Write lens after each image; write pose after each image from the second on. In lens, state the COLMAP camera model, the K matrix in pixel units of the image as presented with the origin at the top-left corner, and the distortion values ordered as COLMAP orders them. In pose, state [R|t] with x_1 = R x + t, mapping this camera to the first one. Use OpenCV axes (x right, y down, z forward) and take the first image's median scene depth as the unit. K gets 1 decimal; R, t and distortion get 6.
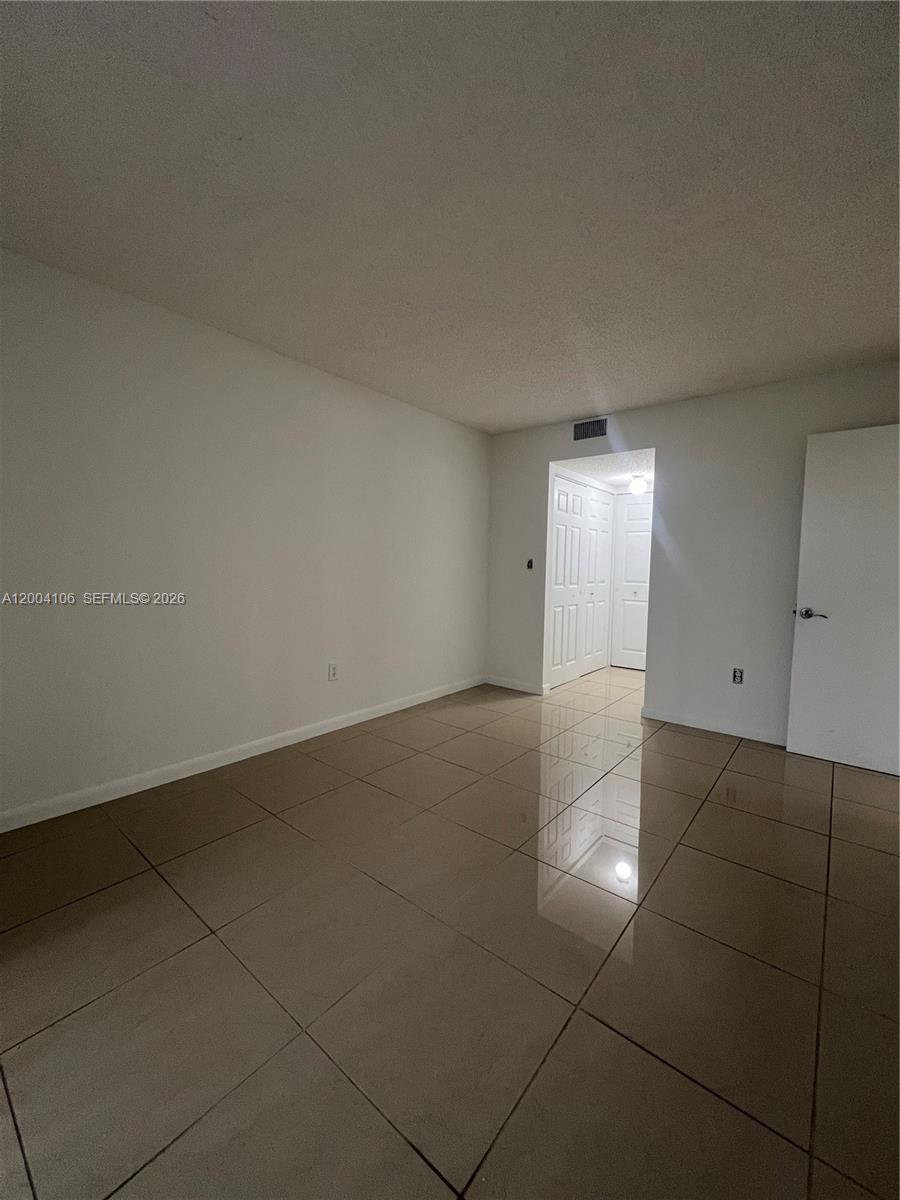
lens RADIAL K [[481.2, 0, 449.1], [0, 481.2, 598.6], [0, 0, 1]] dist [-0.002243, -0.000123]
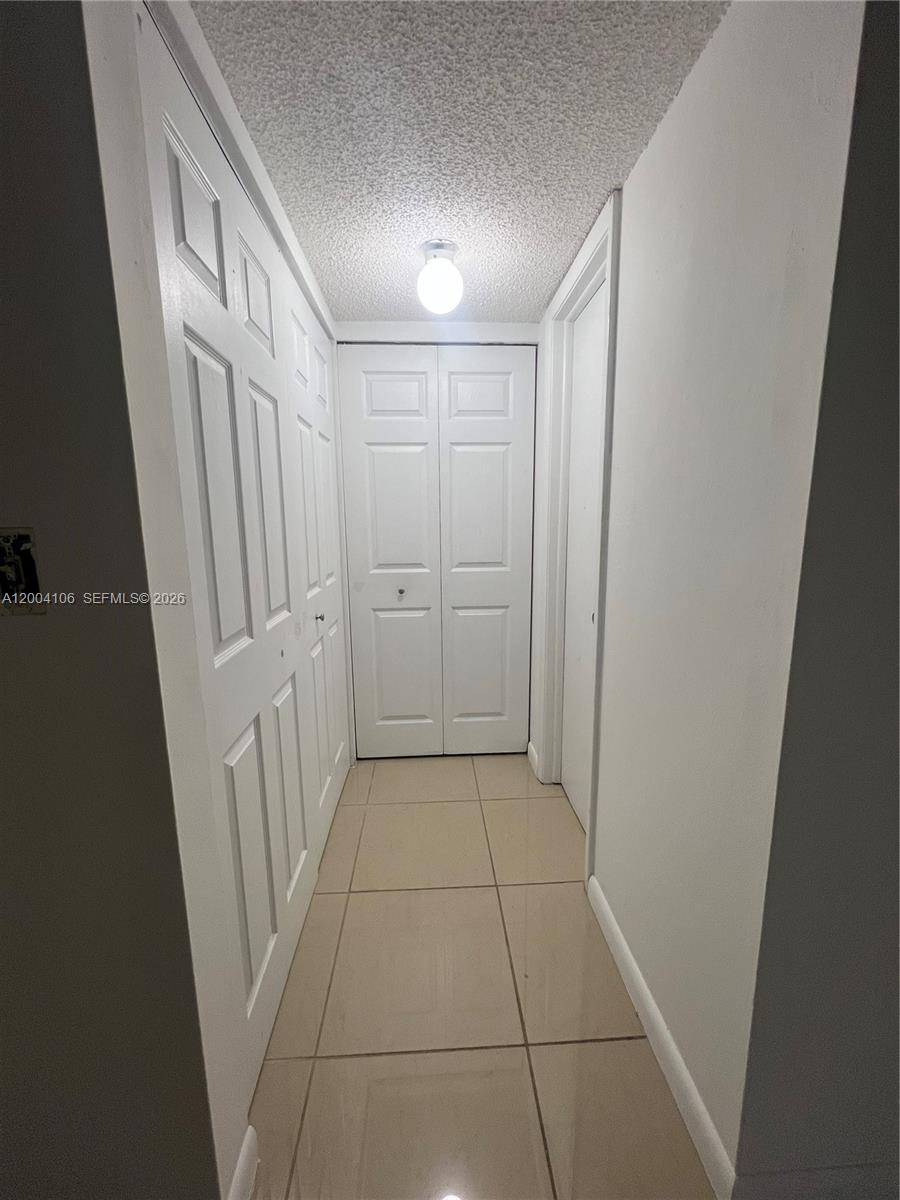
lens RADIAL K [[481.2, 0, 450.9], [0, 481.2, 600.0], [0, 0, 1]] dist [-0.002243, -0.000123]
pose [[0.742408, -0.143006, 0.654507, 0.136514], [0.079294, 0.988842, 0.126113, -0.055154], [-0.665239, -0.041728, 0.745464, 0.646067]]
